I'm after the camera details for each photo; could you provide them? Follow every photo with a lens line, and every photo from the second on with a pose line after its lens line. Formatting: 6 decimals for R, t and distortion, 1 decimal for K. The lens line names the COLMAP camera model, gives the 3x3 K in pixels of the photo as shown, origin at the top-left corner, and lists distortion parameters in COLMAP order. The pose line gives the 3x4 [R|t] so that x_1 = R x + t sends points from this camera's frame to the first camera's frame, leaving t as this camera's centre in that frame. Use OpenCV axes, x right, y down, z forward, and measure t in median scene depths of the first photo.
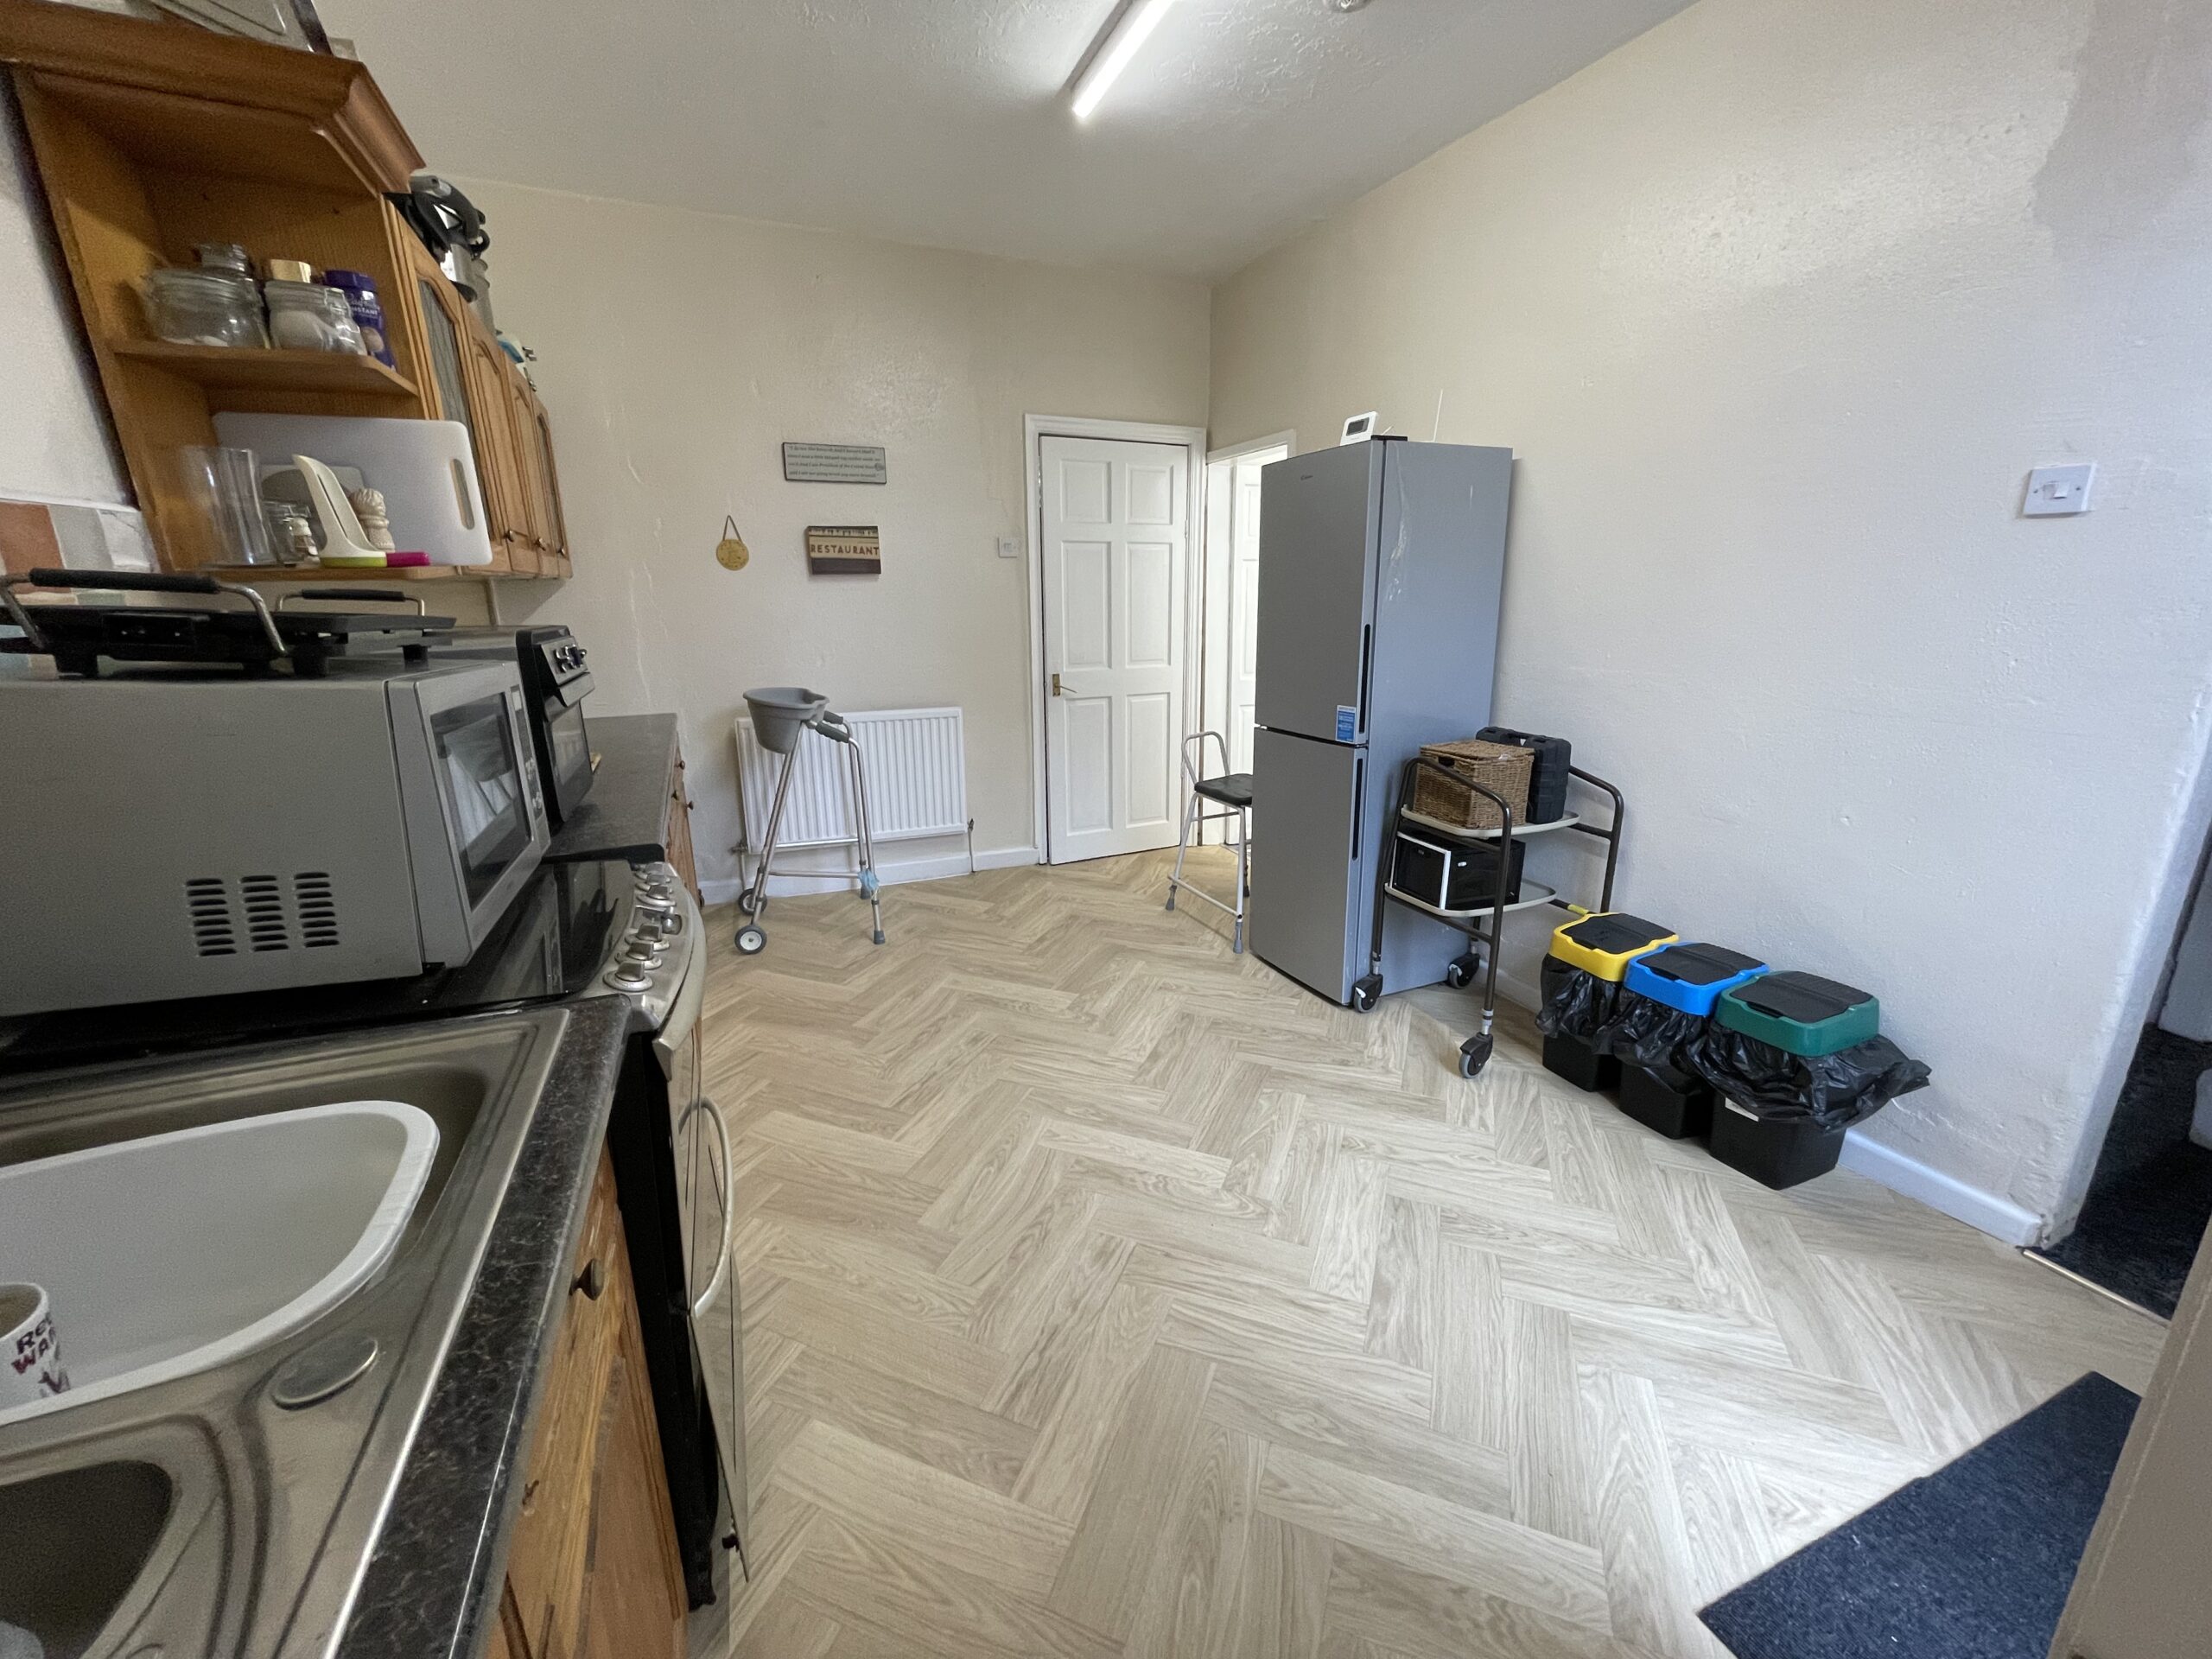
lens RADIAL K [[893.5, 0, 1102.7], [0, 893.5, 823.1], [0, 0, 1]] dist [-0.003442, -0.000191]
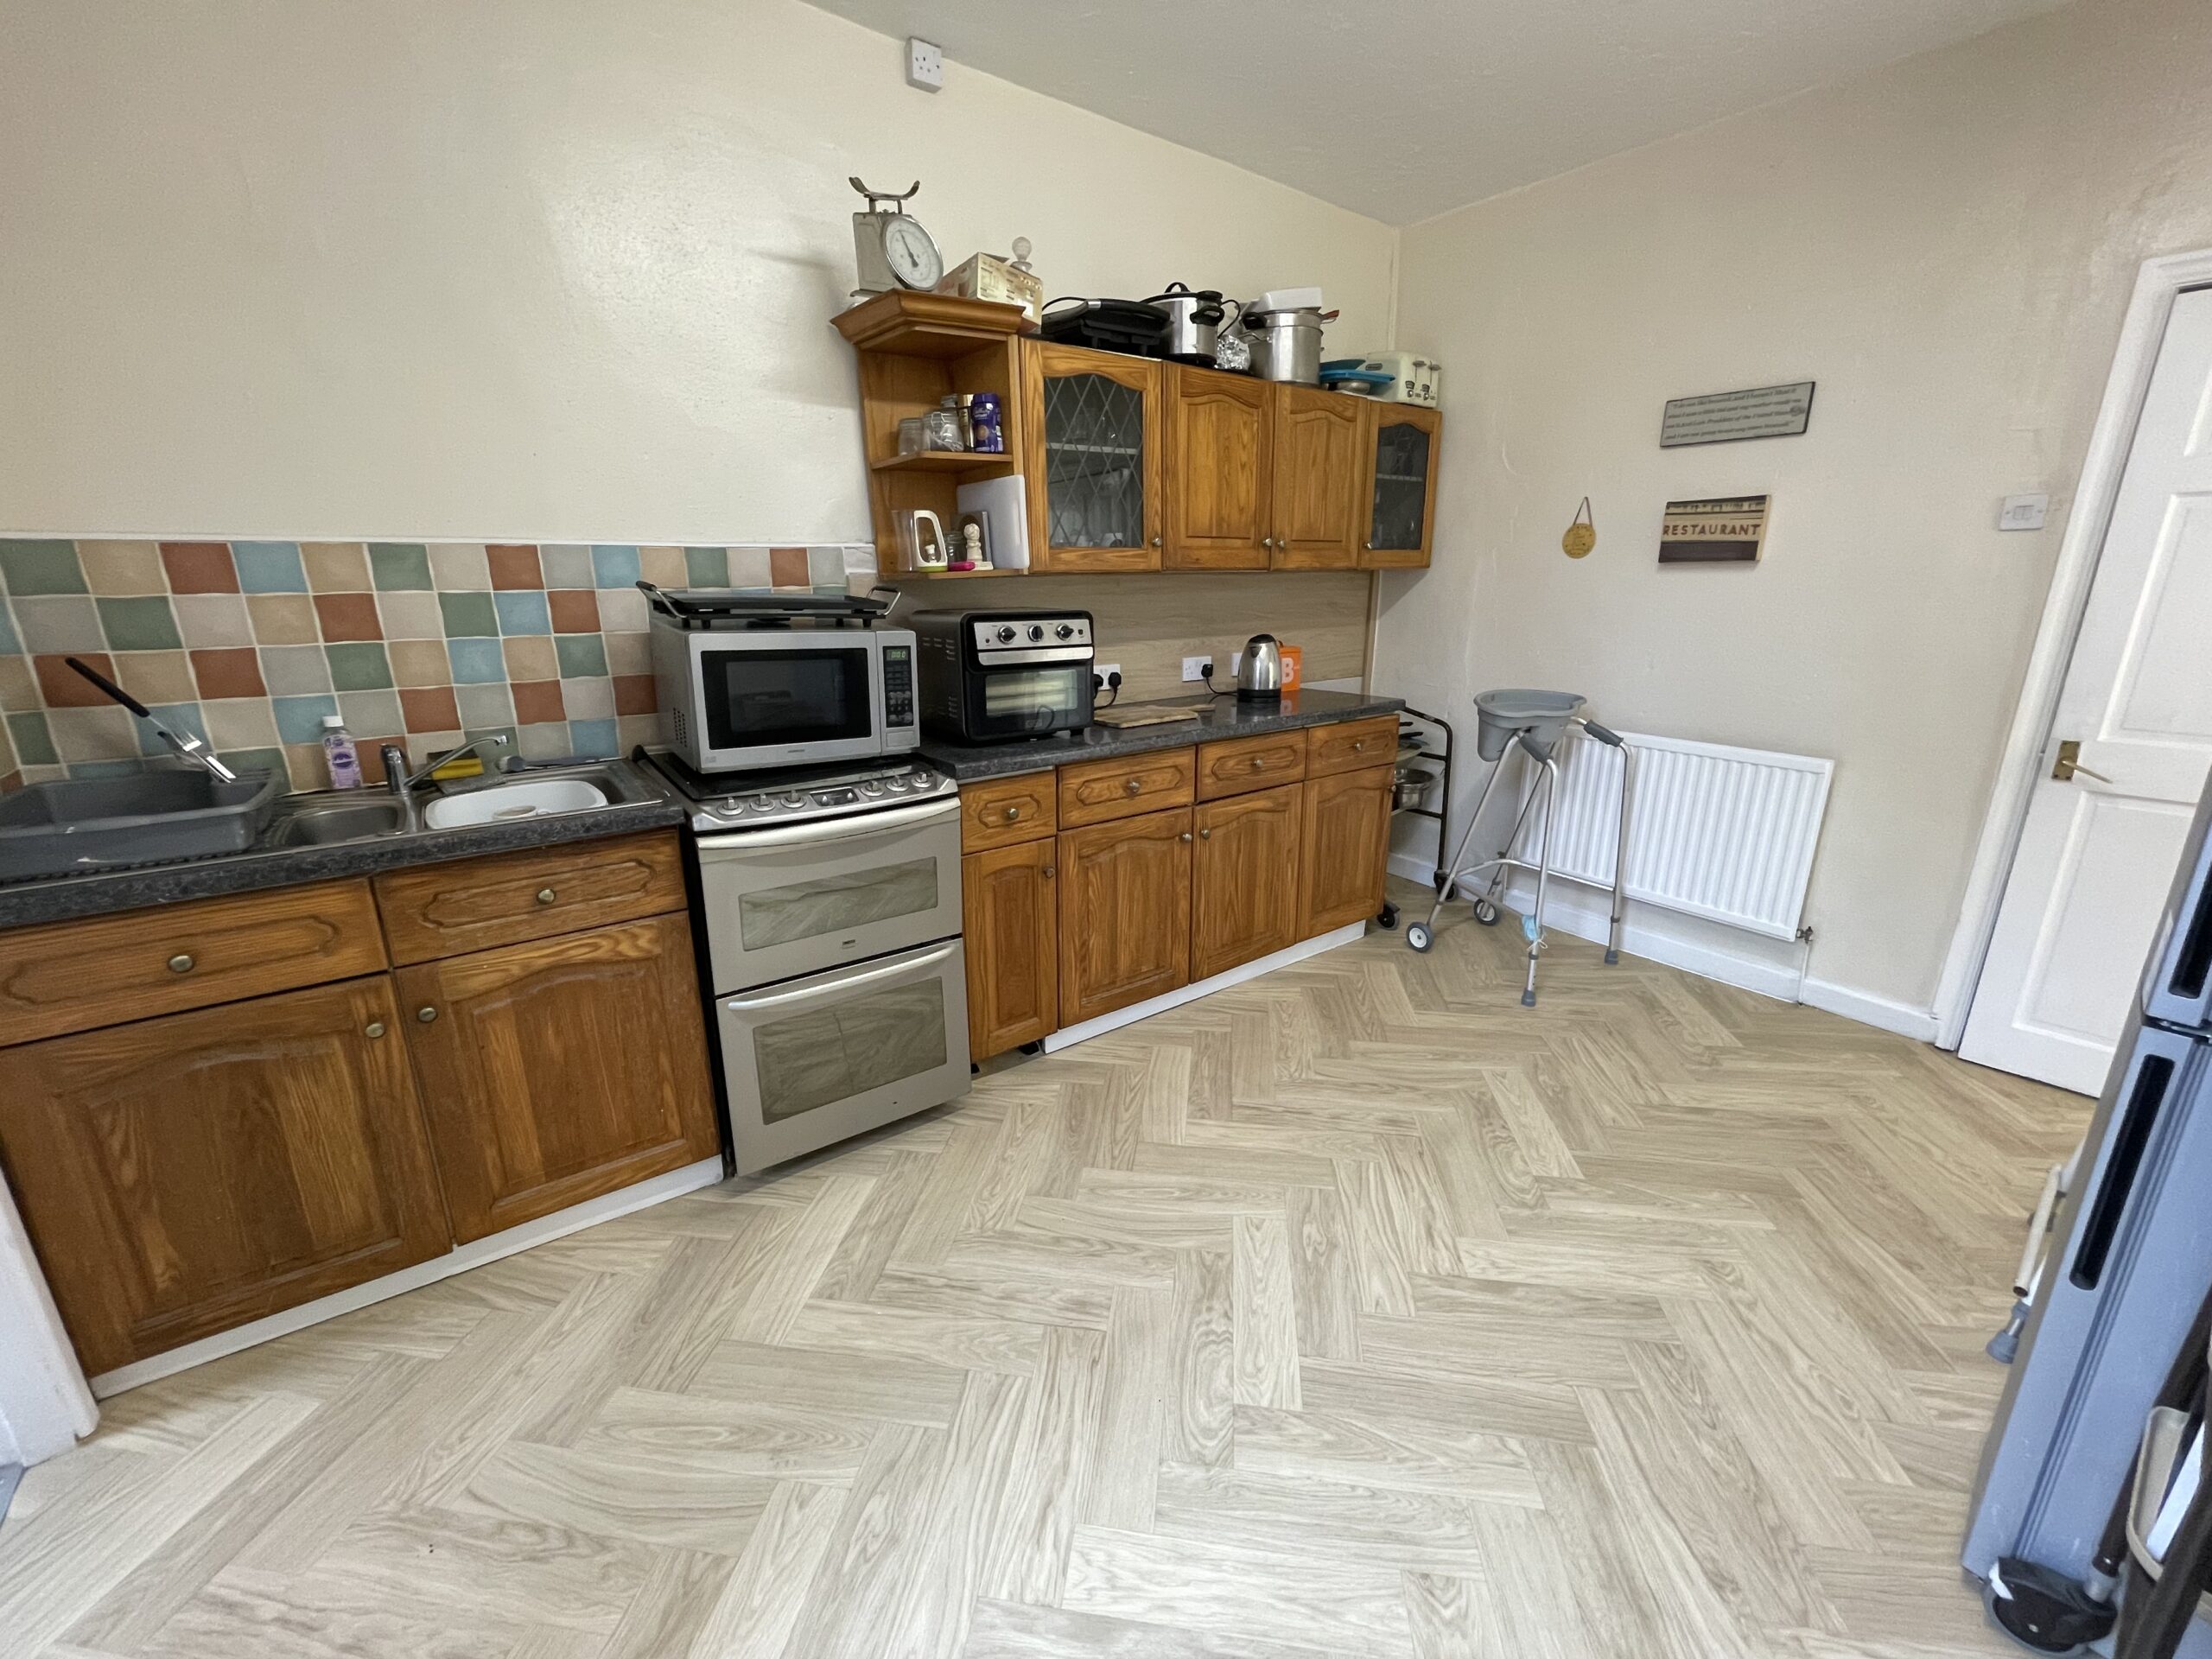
lens RADIAL K [[891.8, 0, 1098.8], [0, 891.8, 819.9], [0, 0, 1]] dist [0.000765, -0.000026]
pose [[0.242015, 0.269639, -0.932053, 0.382322], [-0.245776, 0.946317, 0.209947, -0.104793], [0.938628, 0.178266, 0.295294, 0.333058]]
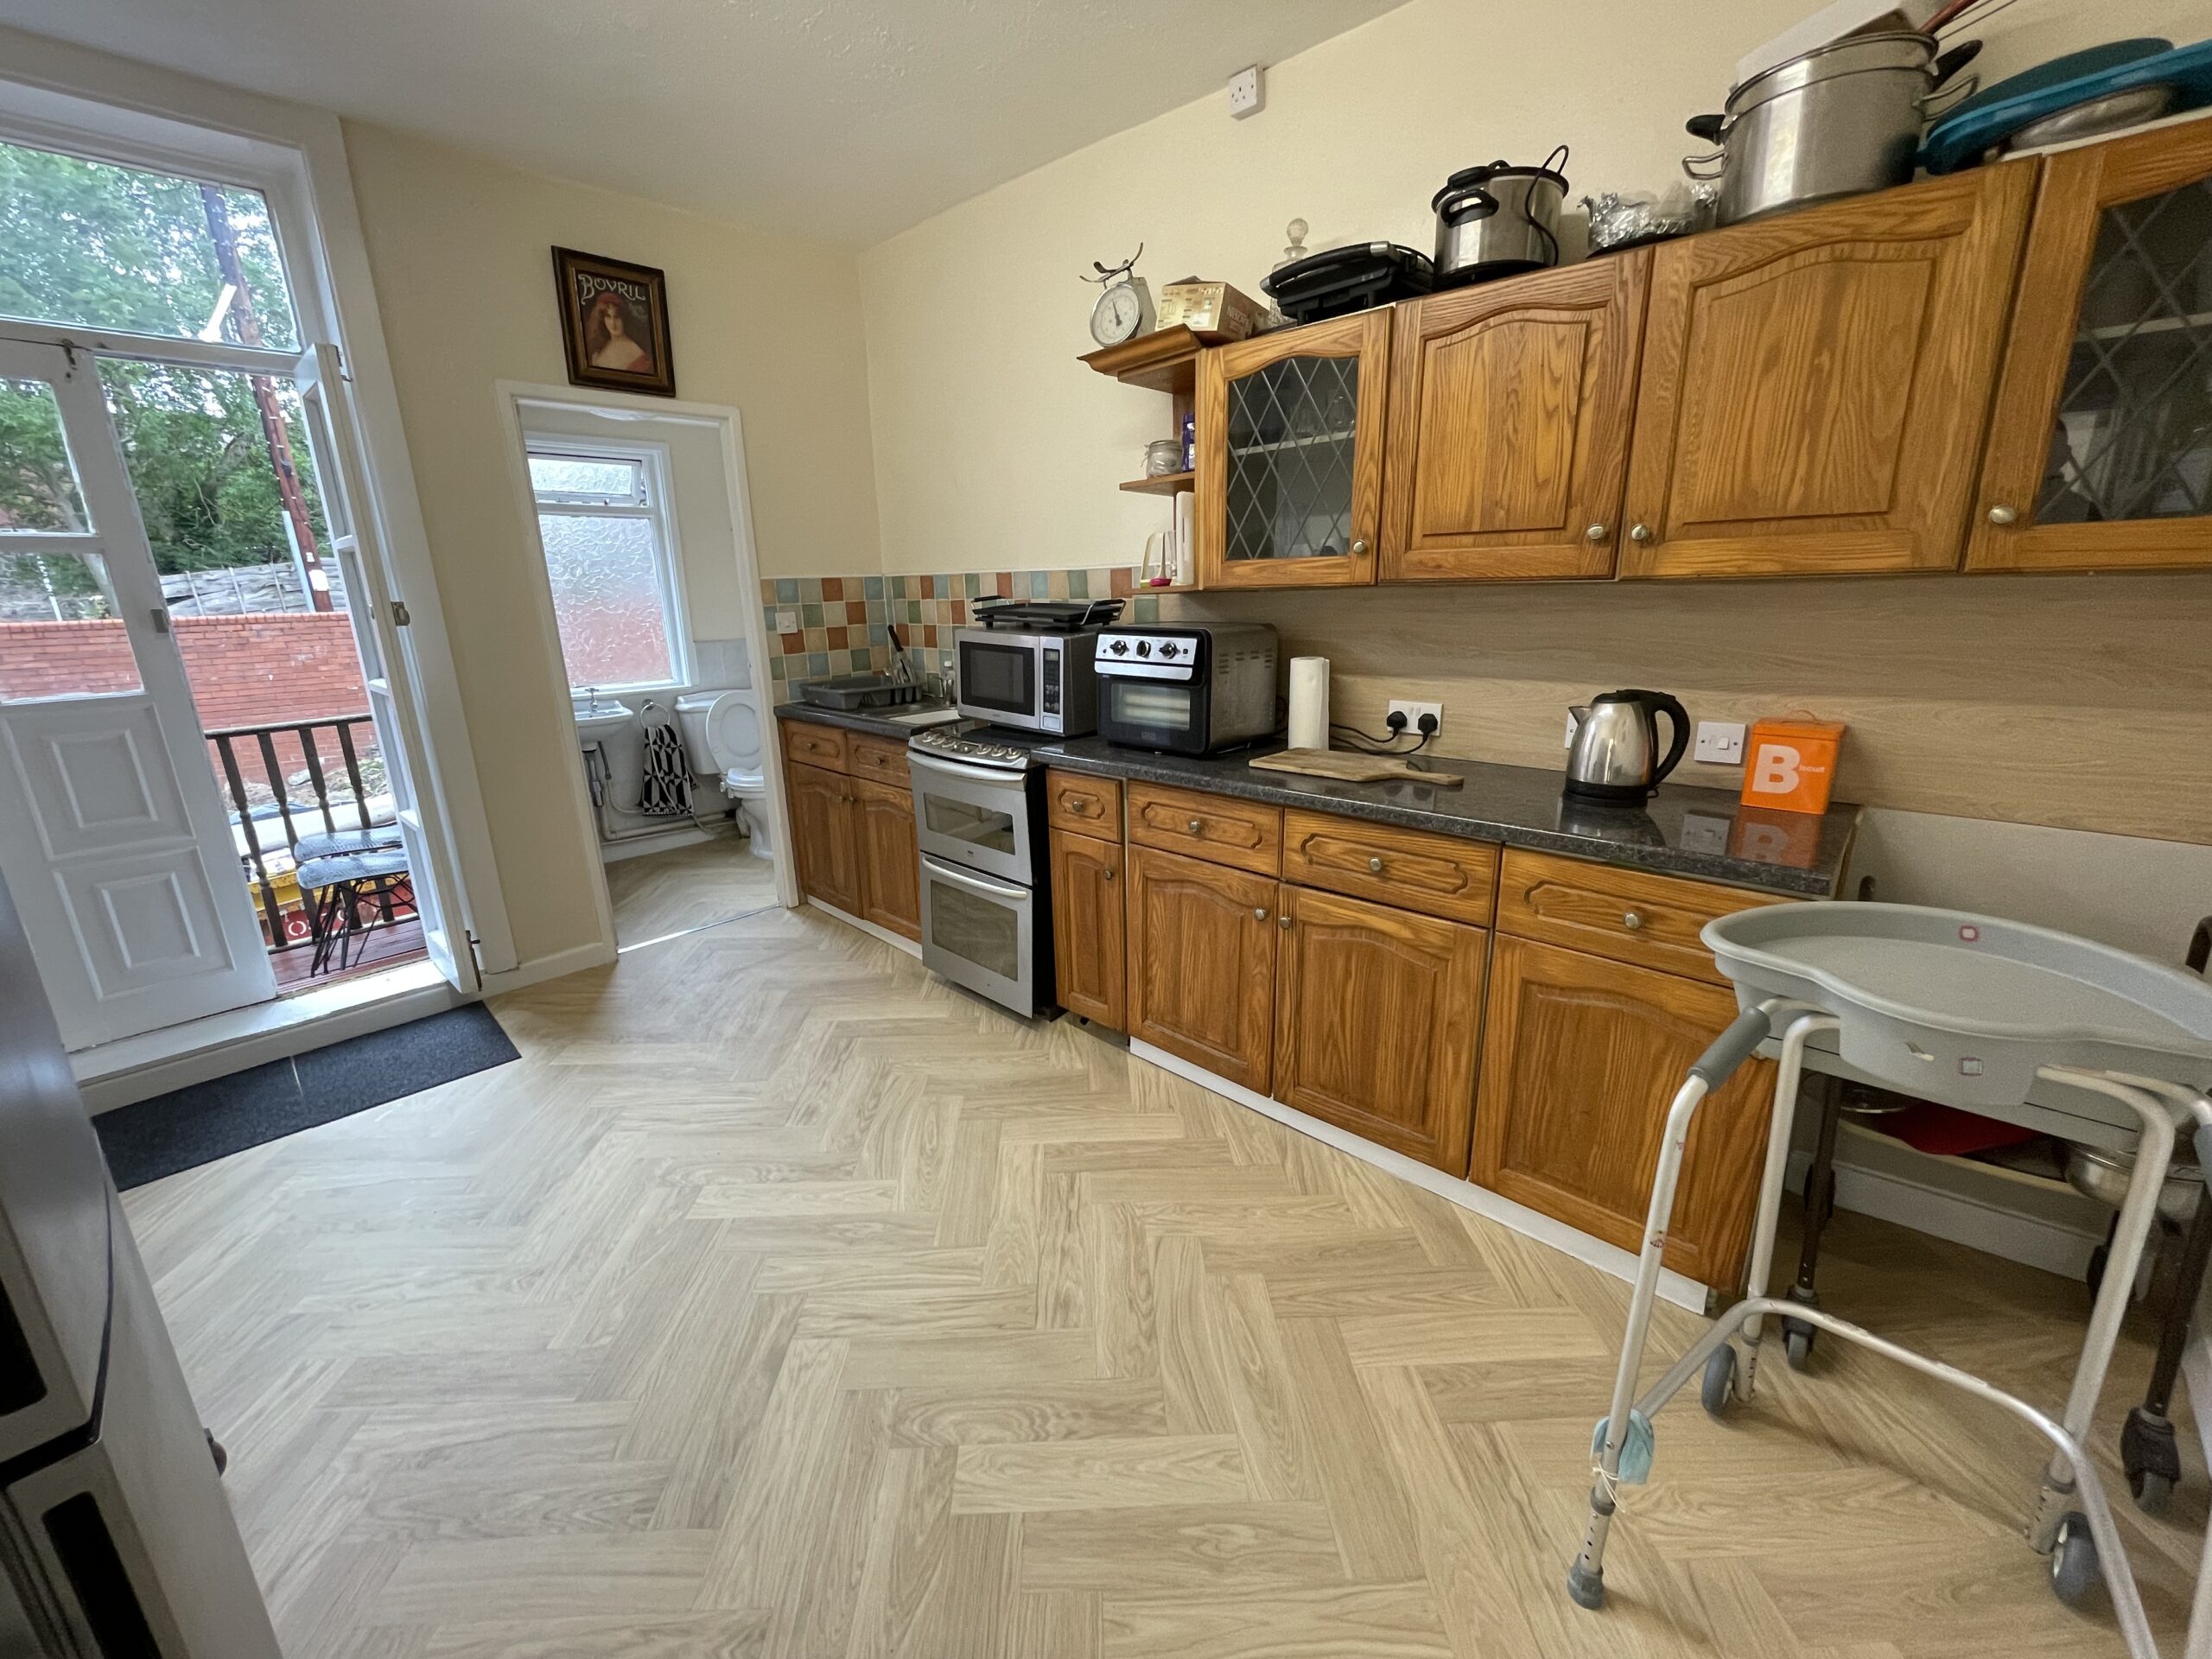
lens RADIAL K [[886.1, 0, 1109.6], [0, 886.1, 822.9], [0, 0, 1]] dist [-0.001880, -0.000048]
pose [[-0.912601, 0.137086, -0.385184, 0.022071], [-0.073077, 0.872250, 0.483571, -0.292605], [0.402267, 0.469455, -0.785998, 1.036937]]
